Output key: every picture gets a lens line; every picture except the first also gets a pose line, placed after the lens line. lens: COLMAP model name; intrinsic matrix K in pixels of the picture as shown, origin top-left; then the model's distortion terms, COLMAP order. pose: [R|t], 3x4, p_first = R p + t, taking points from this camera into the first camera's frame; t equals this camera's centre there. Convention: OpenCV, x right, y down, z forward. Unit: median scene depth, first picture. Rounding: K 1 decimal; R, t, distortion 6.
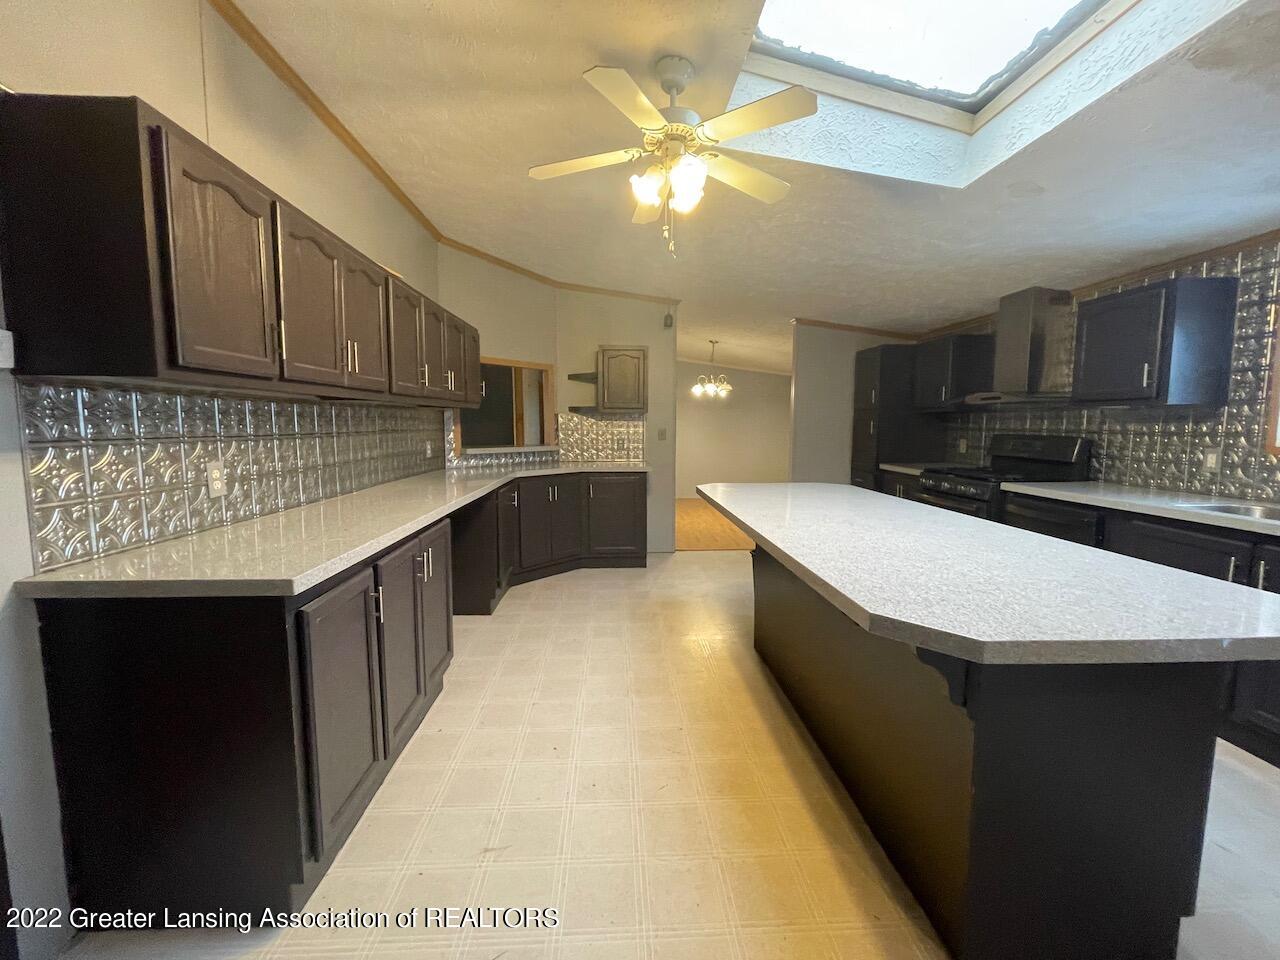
lens RADIAL K [[513.9, 0, 639.0], [0, 513.9, 472.3], [0, 0, 1]] dist [-0.003279, -0.000570]
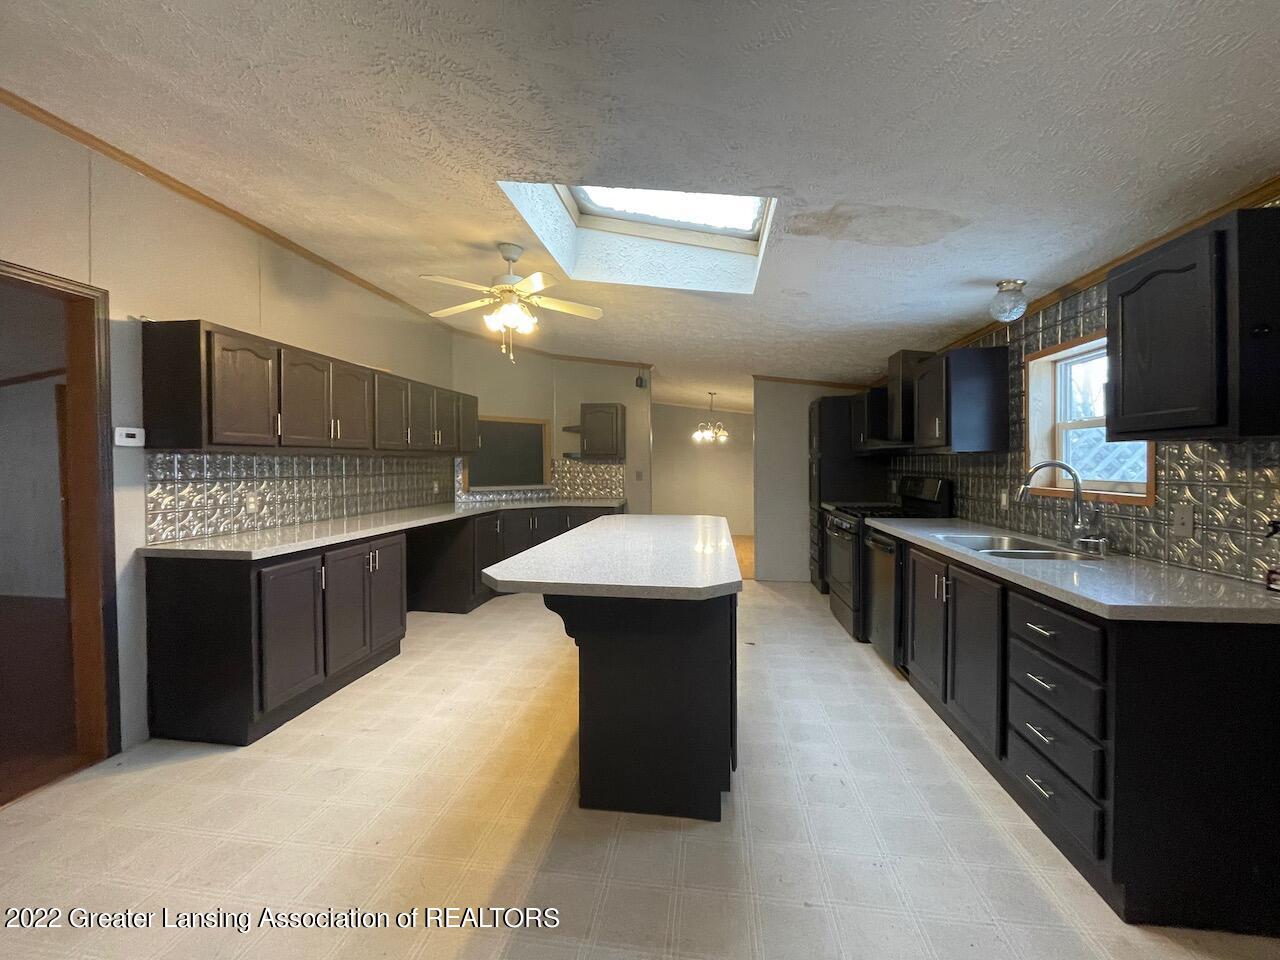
lens RADIAL K [[513.9, 0, 637.6], [0, 513.9, 472.7], [0, 0, 1]] dist [-0.003279, -0.000570]
pose [[0.981873, -0.000367, -0.189540, 0.643784], [-0.014316, 0.996998, -0.076089, 0.021180], [0.188999, 0.077423, 0.978920, -0.371615]]
